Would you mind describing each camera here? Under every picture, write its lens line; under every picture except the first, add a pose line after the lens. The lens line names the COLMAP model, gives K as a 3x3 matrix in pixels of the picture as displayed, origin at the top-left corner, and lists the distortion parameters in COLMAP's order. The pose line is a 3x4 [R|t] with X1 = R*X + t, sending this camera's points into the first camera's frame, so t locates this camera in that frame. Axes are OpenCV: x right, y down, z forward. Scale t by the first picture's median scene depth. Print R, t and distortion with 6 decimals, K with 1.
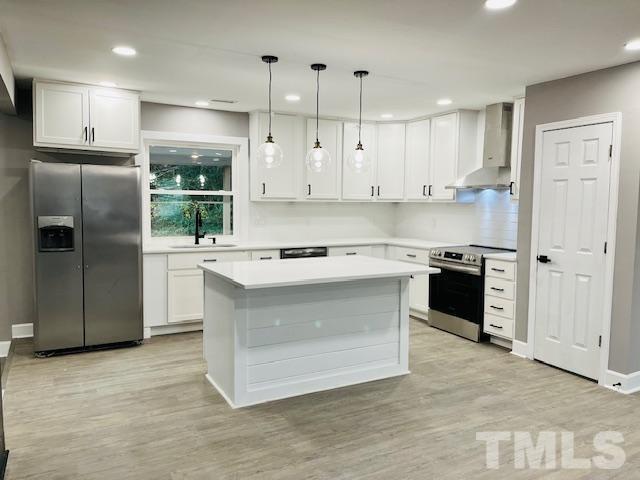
lens RADIAL K [[482.3, 0, 320.0], [0, 482.3, 240.0], [0, 0, 1]] dist [-0.000709, -0.000693]
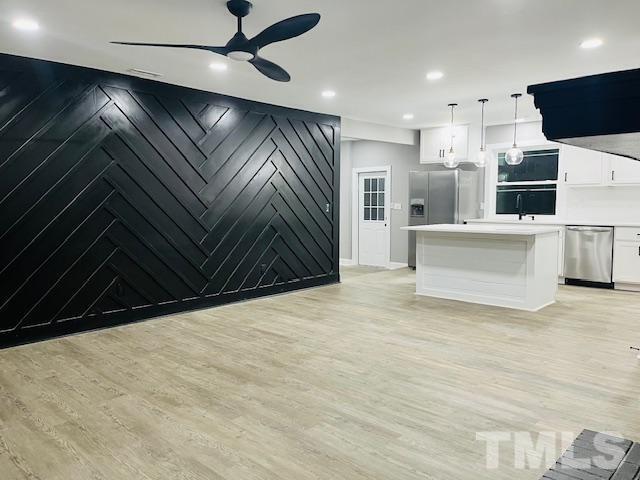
lens RADIAL K [[482.3, 0, 320.0], [0, 482.3, 240.0], [0, 0, 1]] dist [-0.000709, -0.000693]
pose [[0.312479, 0.064068, -0.947762, 1.185921], [-0.058485, 0.997128, 0.048123, 0.045335], [0.948122, 0.040393, 0.315329, 0.005375]]
